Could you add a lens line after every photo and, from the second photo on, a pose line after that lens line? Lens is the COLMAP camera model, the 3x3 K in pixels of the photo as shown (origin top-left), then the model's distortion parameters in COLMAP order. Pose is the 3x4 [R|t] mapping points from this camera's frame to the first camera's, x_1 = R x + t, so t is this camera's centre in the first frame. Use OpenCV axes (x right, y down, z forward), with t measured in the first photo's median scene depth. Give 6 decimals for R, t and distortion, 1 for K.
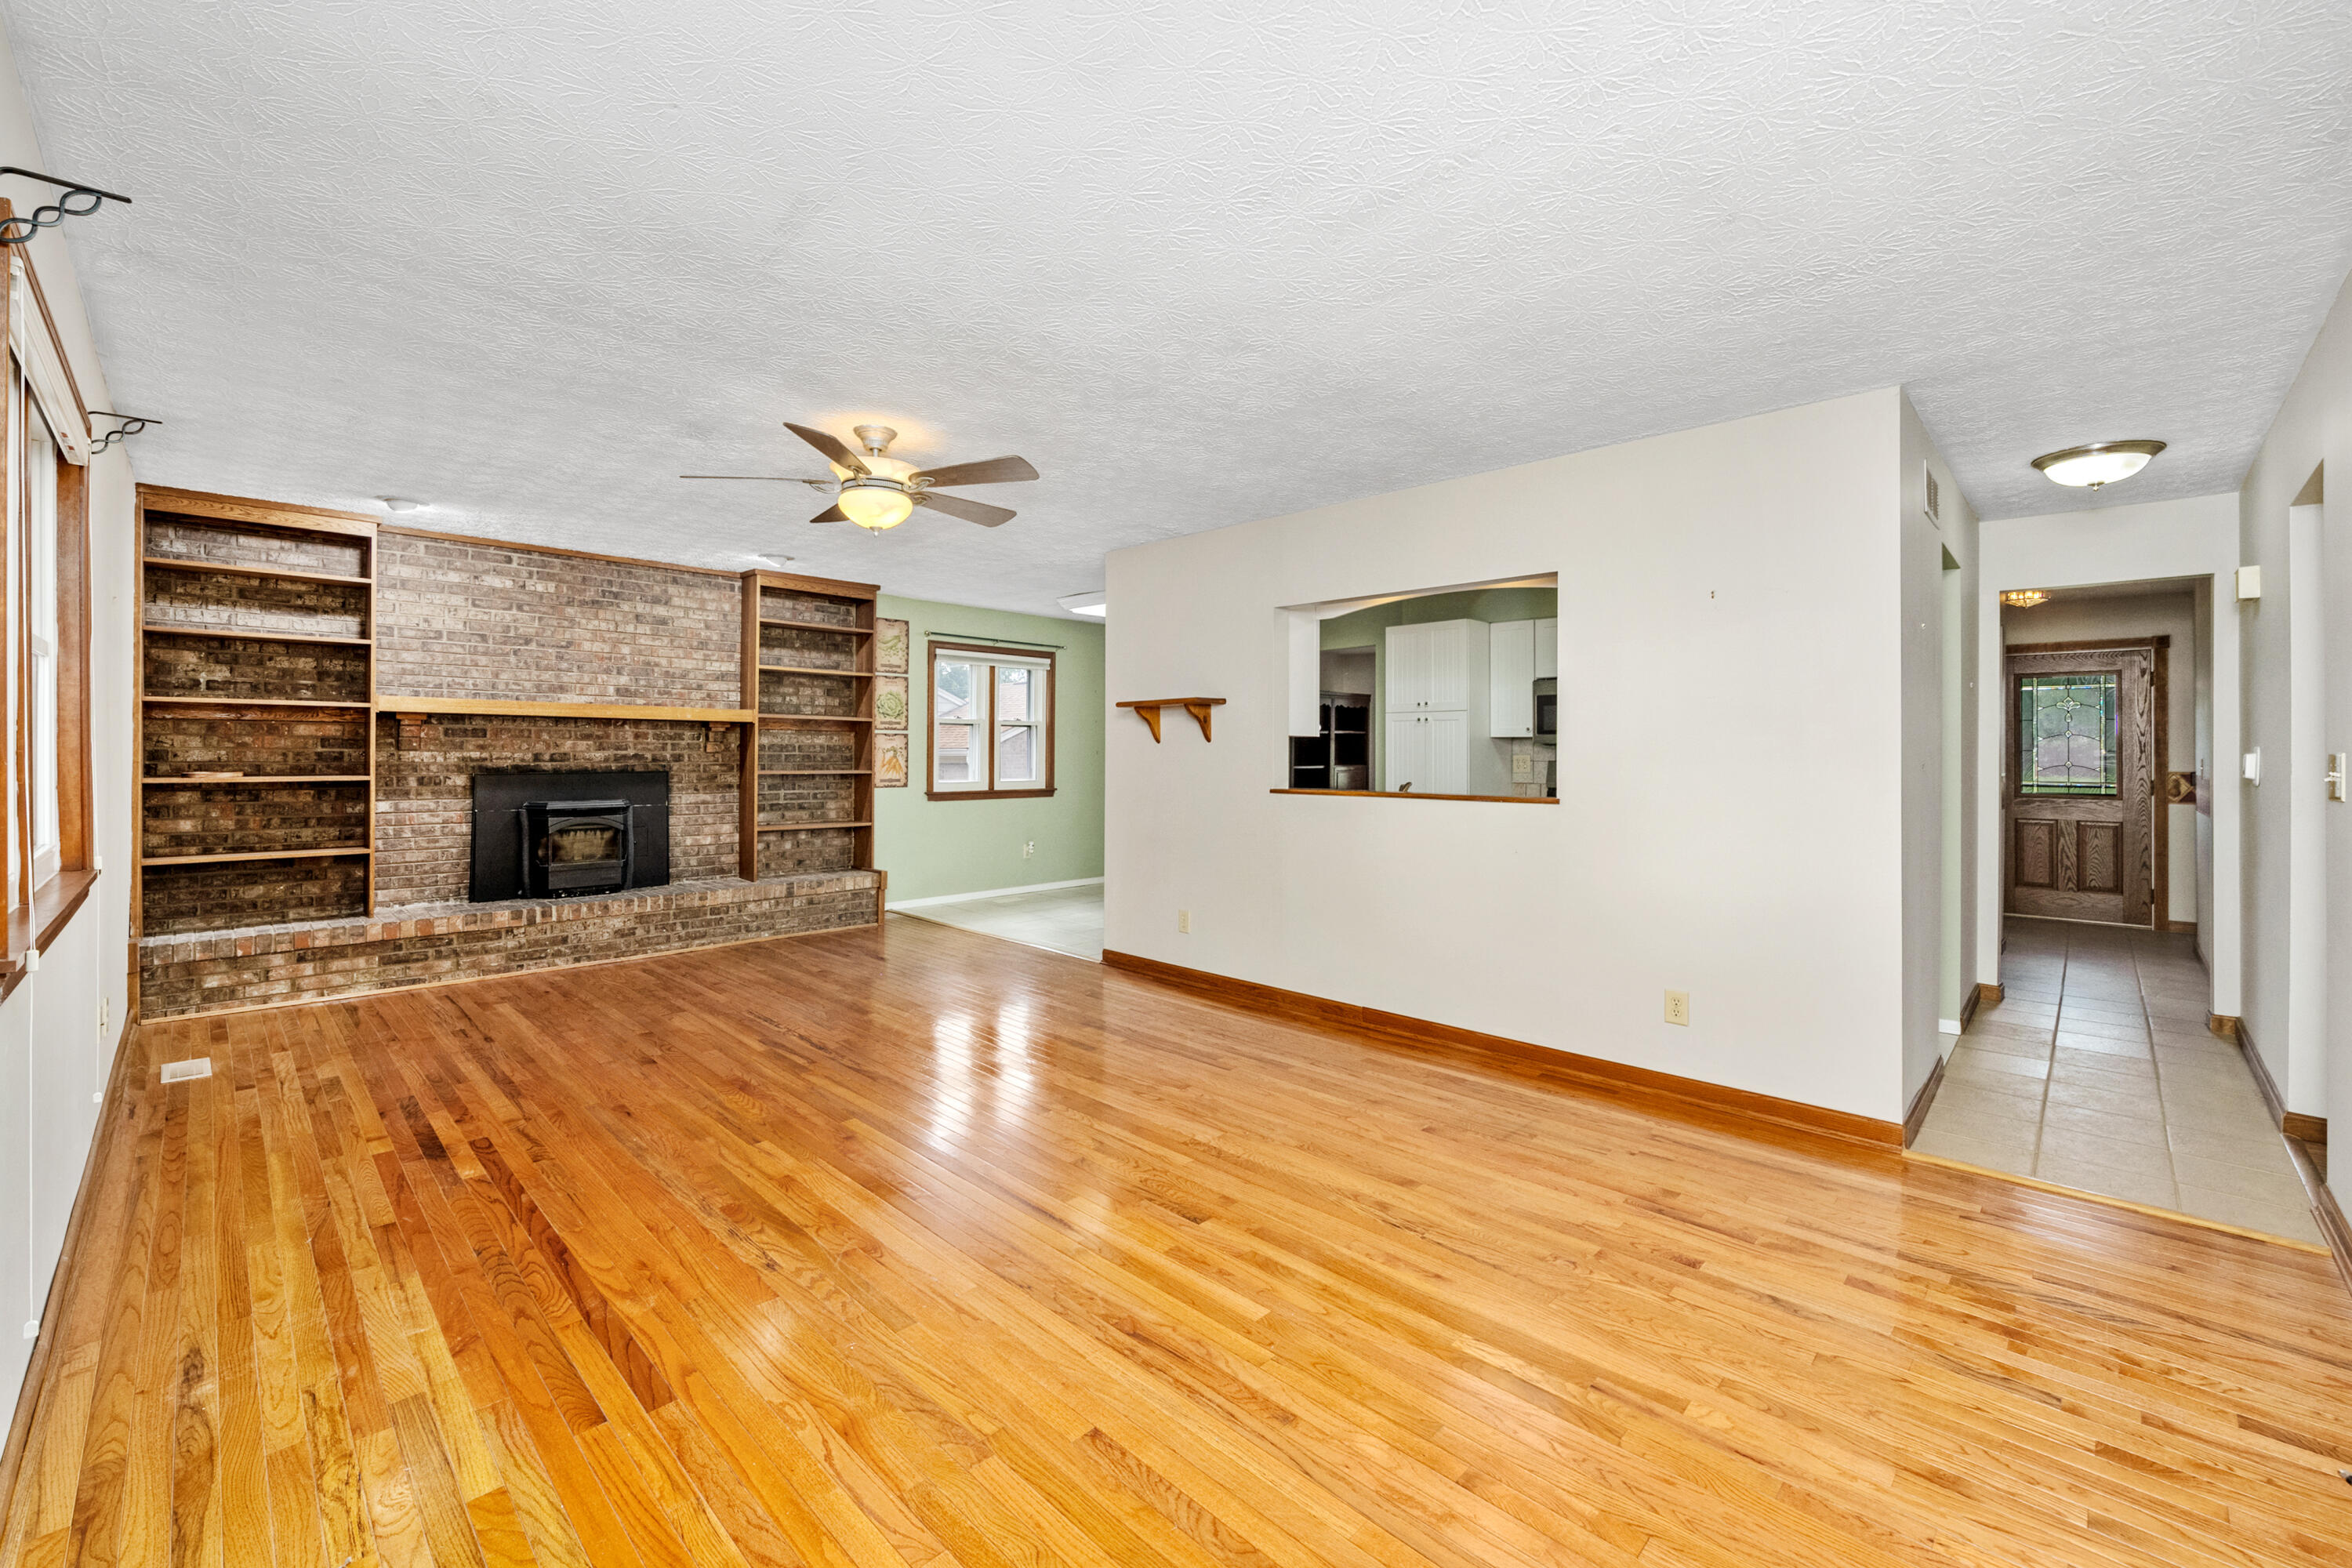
lens RADIAL K [[948.3, 0, 1177.2], [0, 948.3, 748.1], [0, 0, 1]] dist [-0.006629, -0.000374]
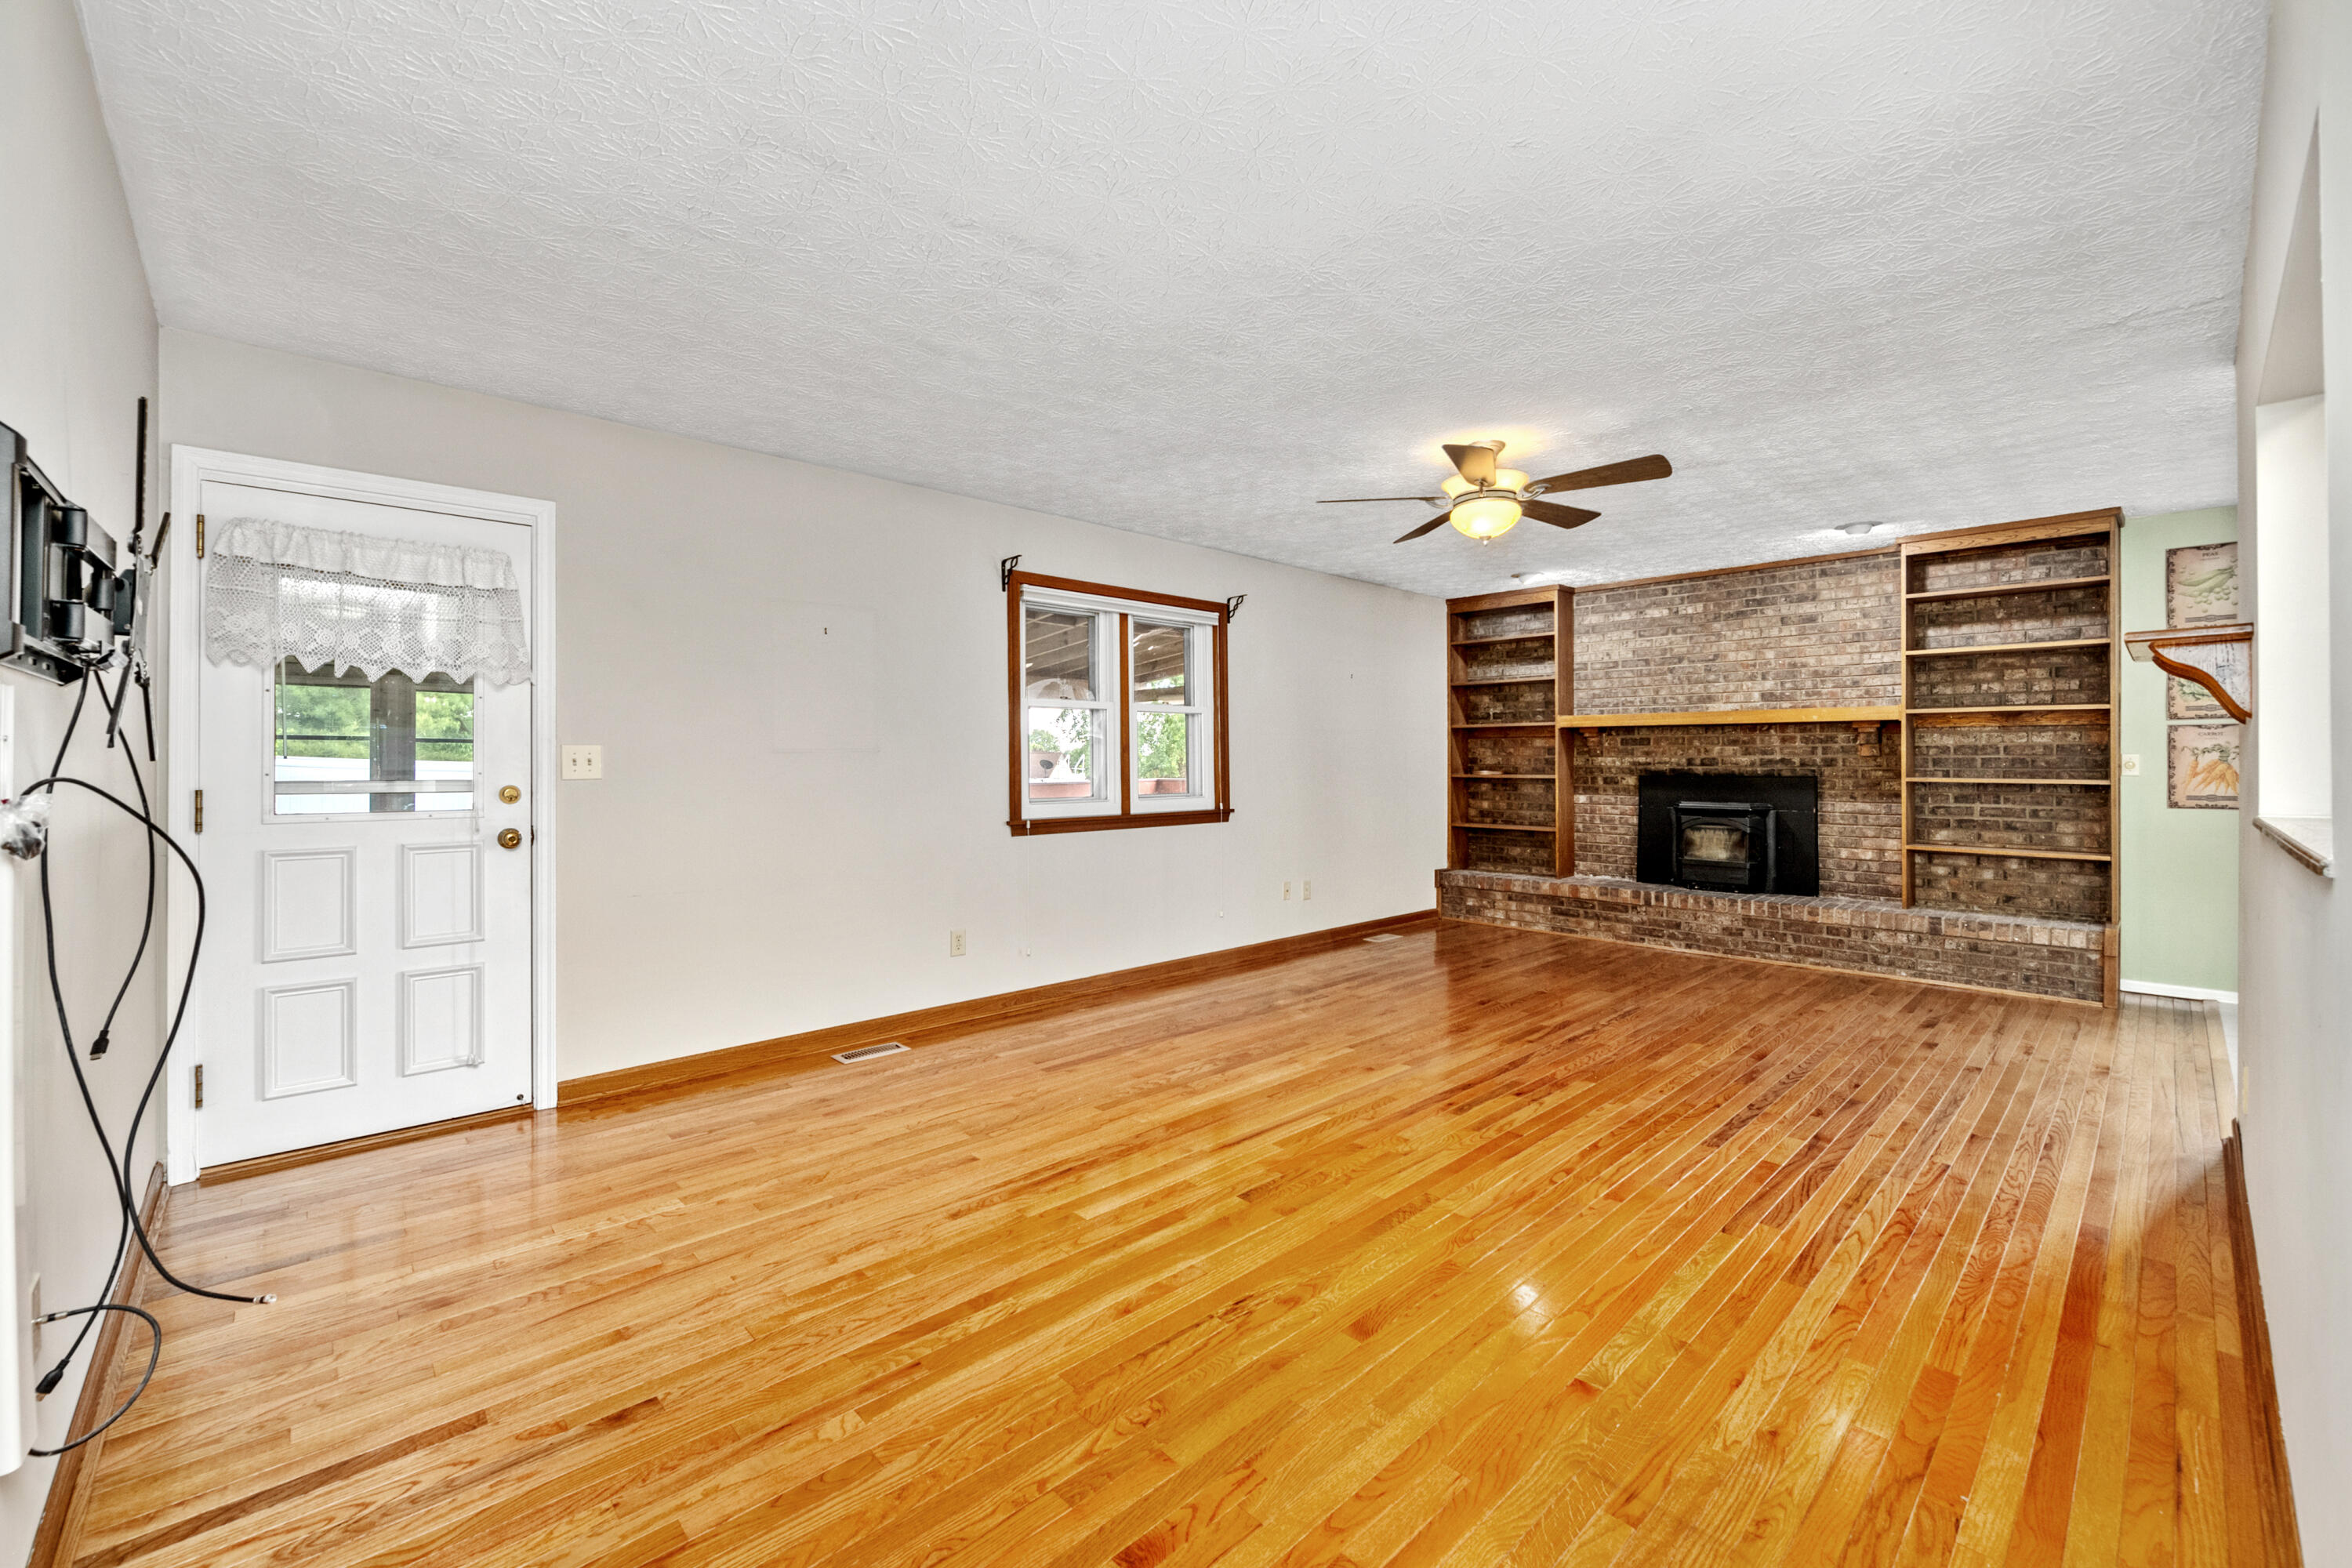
lens RADIAL K [[948.3, 0, 1169.0], [0, 948.3, 760.9], [0, 0, 1]] dist [-0.006629, -0.000374]
pose [[-0.037138, -0.007954, -0.999278, 0.470937], [0.003236, 0.999962, -0.008079, 0.015852], [0.999305, -0.003534, -0.037111, 0.428566]]
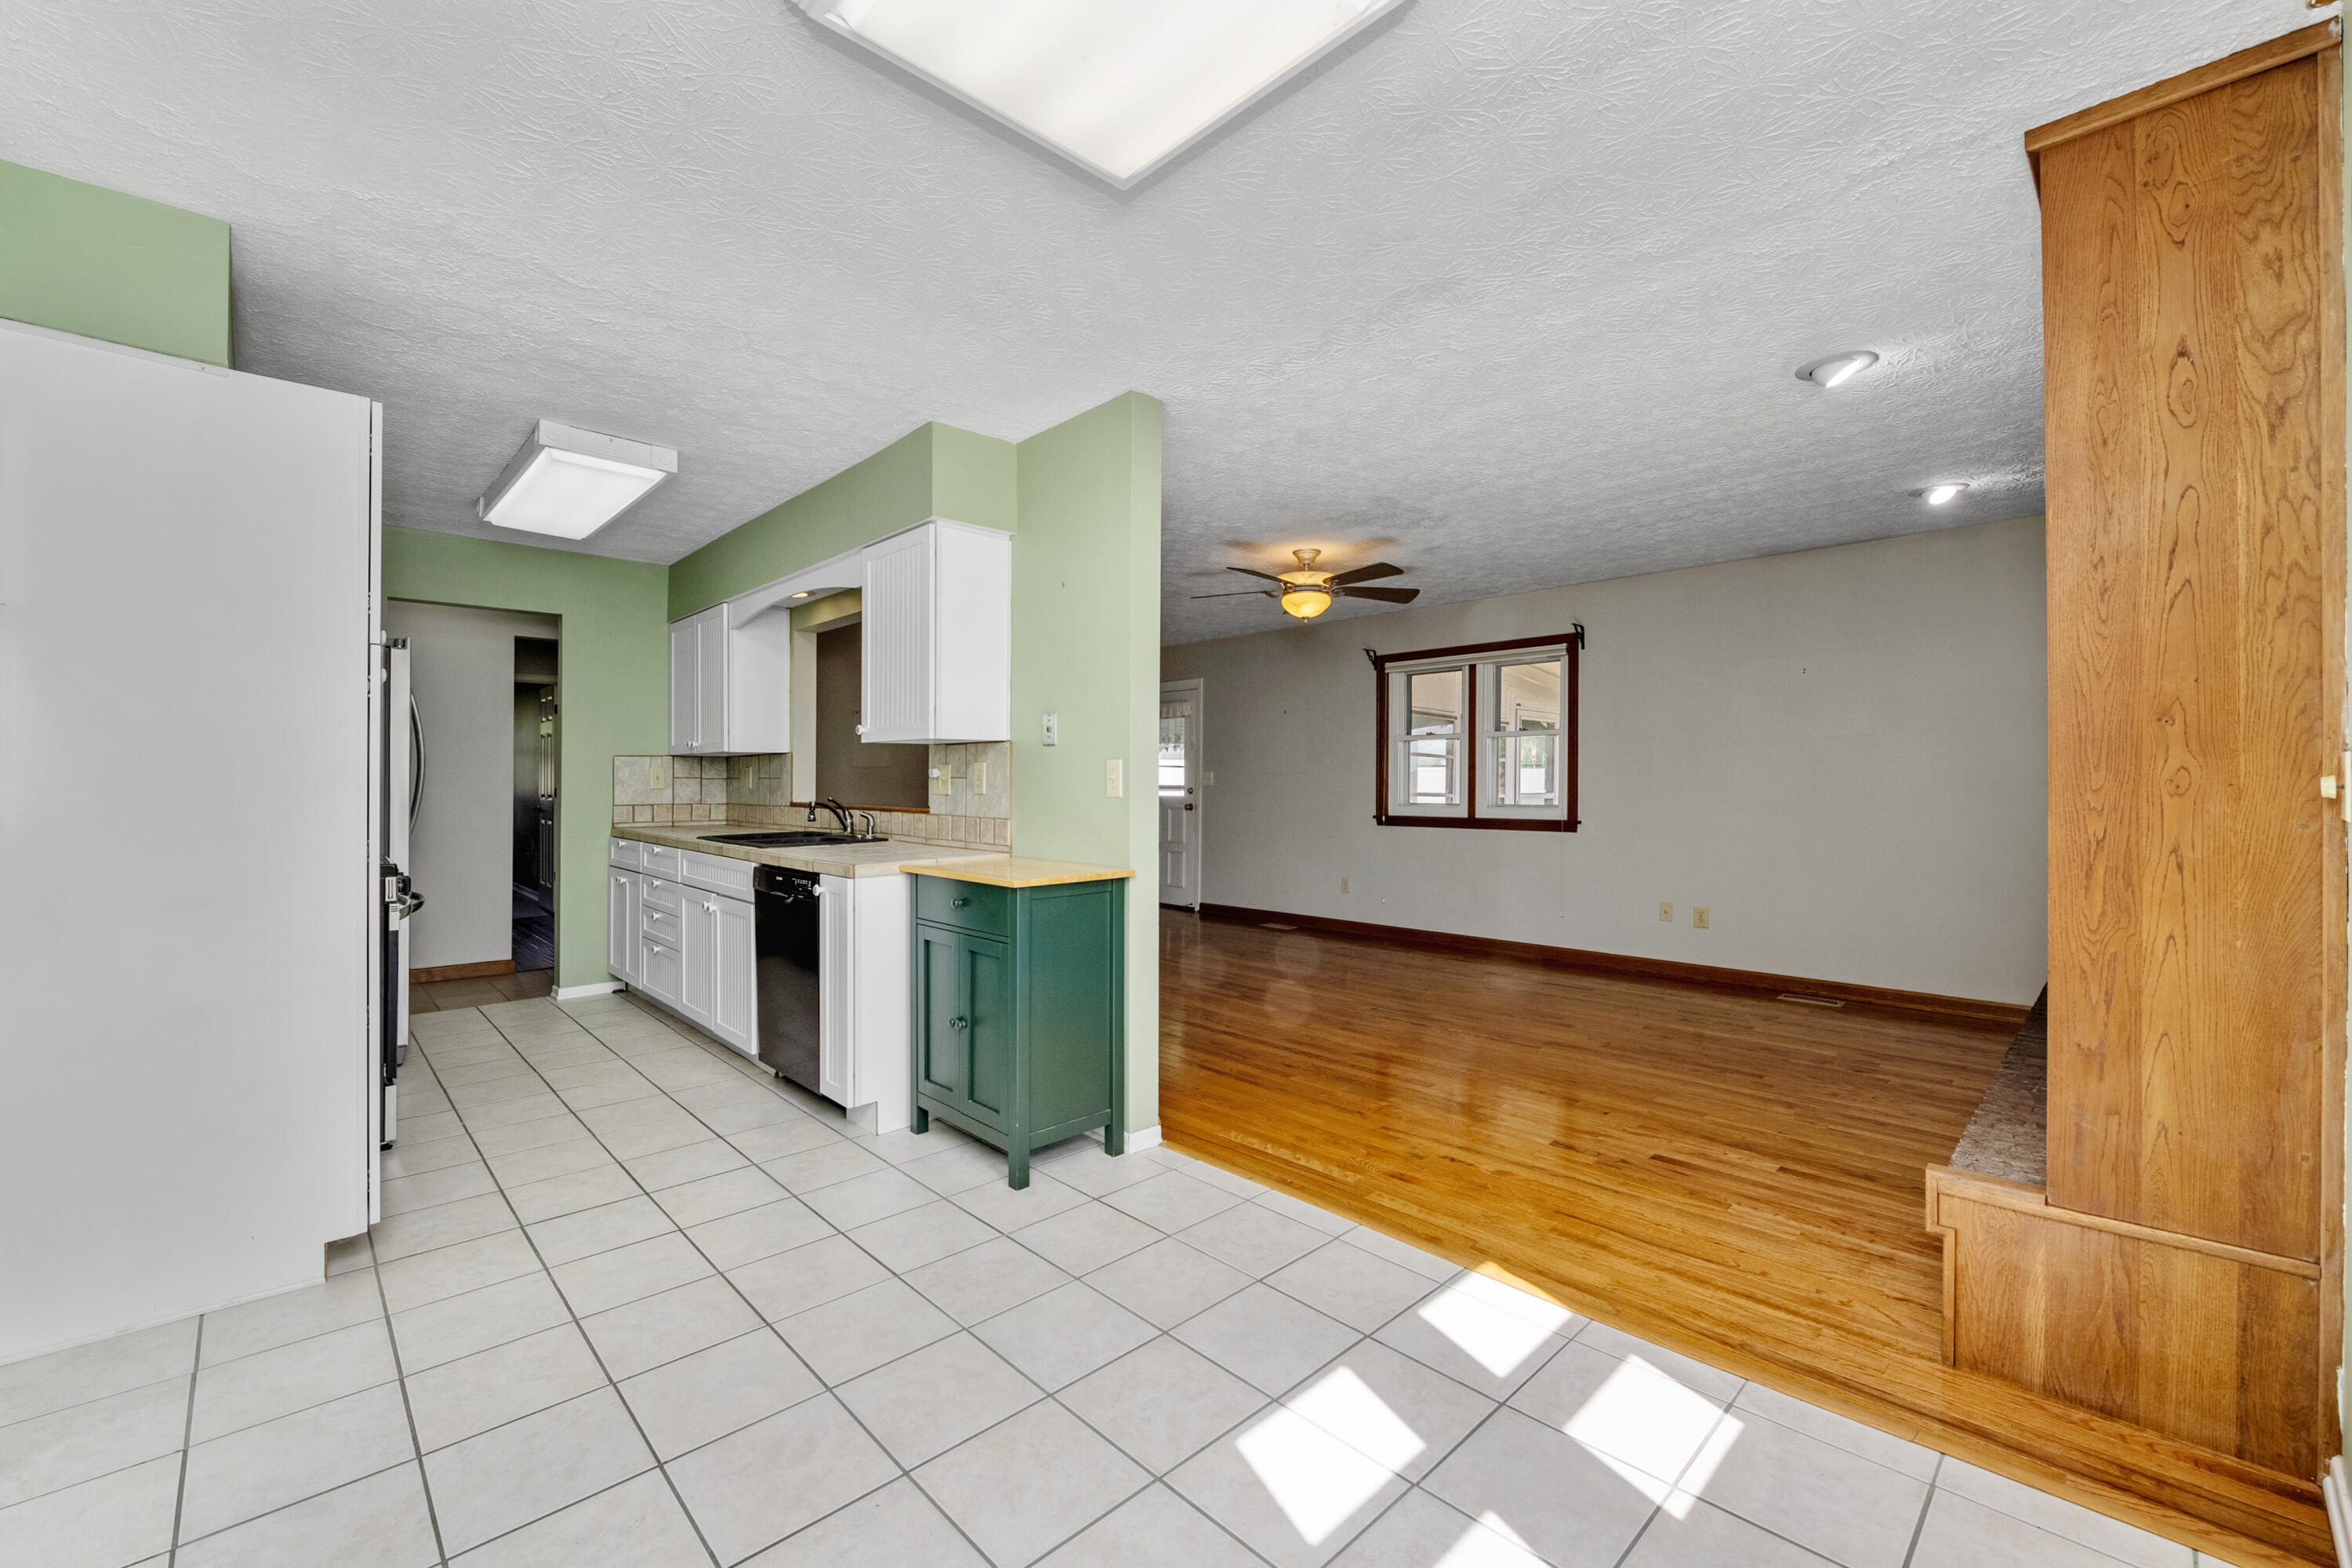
lens RADIAL K [[948.3, 0, 1158.6], [0, 948.3, 782.7], [0, 0, 1]] dist [-0.006629, -0.000374]
pose [[-0.998864, -0.004488, 0.047441, -0.101150], [-0.004488, 0.999990, 0.000123, 0.017386], [-0.047441, -0.000090, -0.998874, 1.549919]]
